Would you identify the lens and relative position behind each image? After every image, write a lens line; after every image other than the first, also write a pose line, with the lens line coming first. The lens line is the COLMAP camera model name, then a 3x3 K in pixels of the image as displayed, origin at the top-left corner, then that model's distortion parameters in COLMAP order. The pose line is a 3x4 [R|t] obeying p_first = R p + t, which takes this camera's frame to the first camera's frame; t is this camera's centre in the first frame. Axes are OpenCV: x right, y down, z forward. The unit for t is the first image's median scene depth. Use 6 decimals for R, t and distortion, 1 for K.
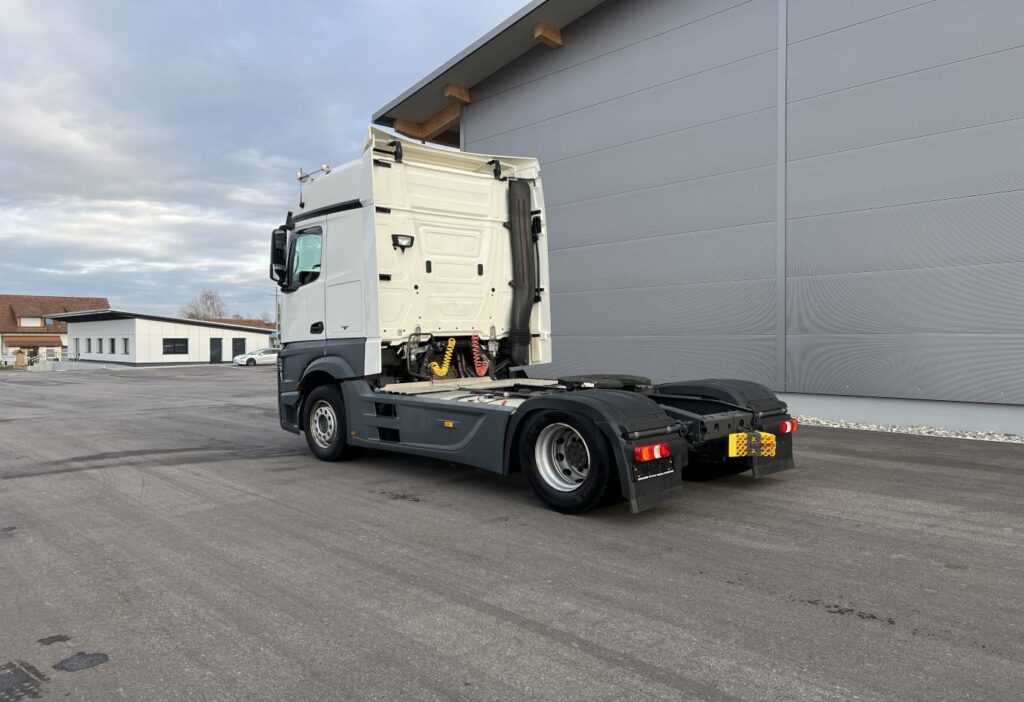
lens RADIAL K [[768.6, 0, 511.6], [0, 768.6, 344.7], [0, 0, 1]] dist [0.056350, -0.062986]
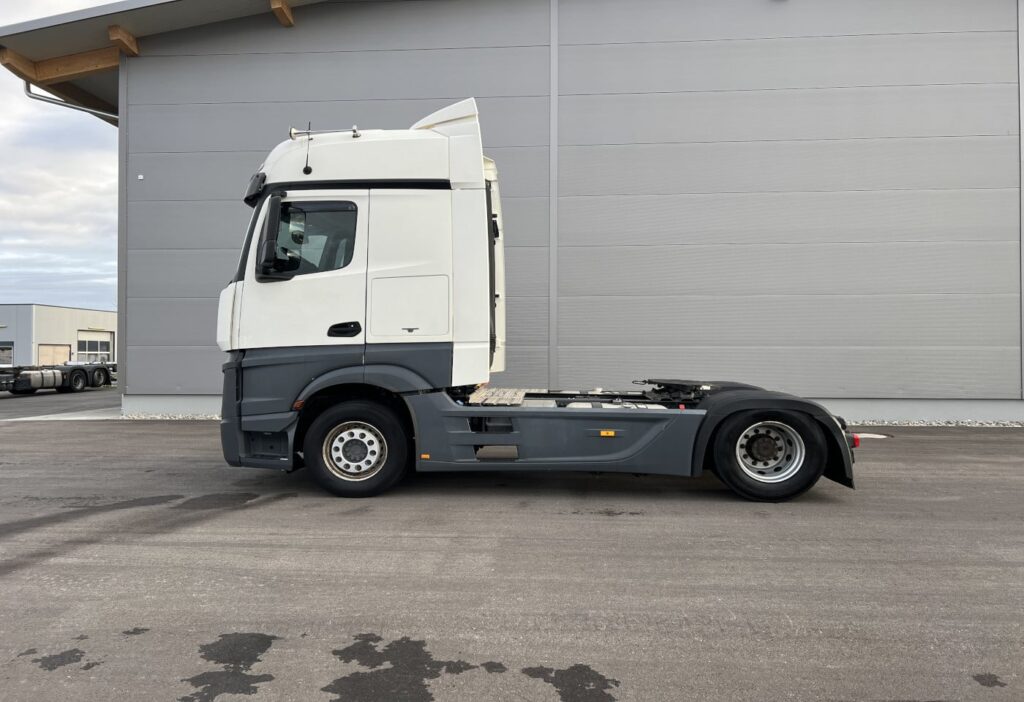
lens RADIAL K [[768.6, 0, 512.9], [0, 768.6, 344.8], [0, 0, 1]] dist [0.056350, -0.062986]
pose [[0.730716, 0.011643, 0.682583, -0.674631], [0.002238, 0.999808, -0.019449, 0.009697], [-0.682678, 0.015739, 0.730550, 0.311368]]
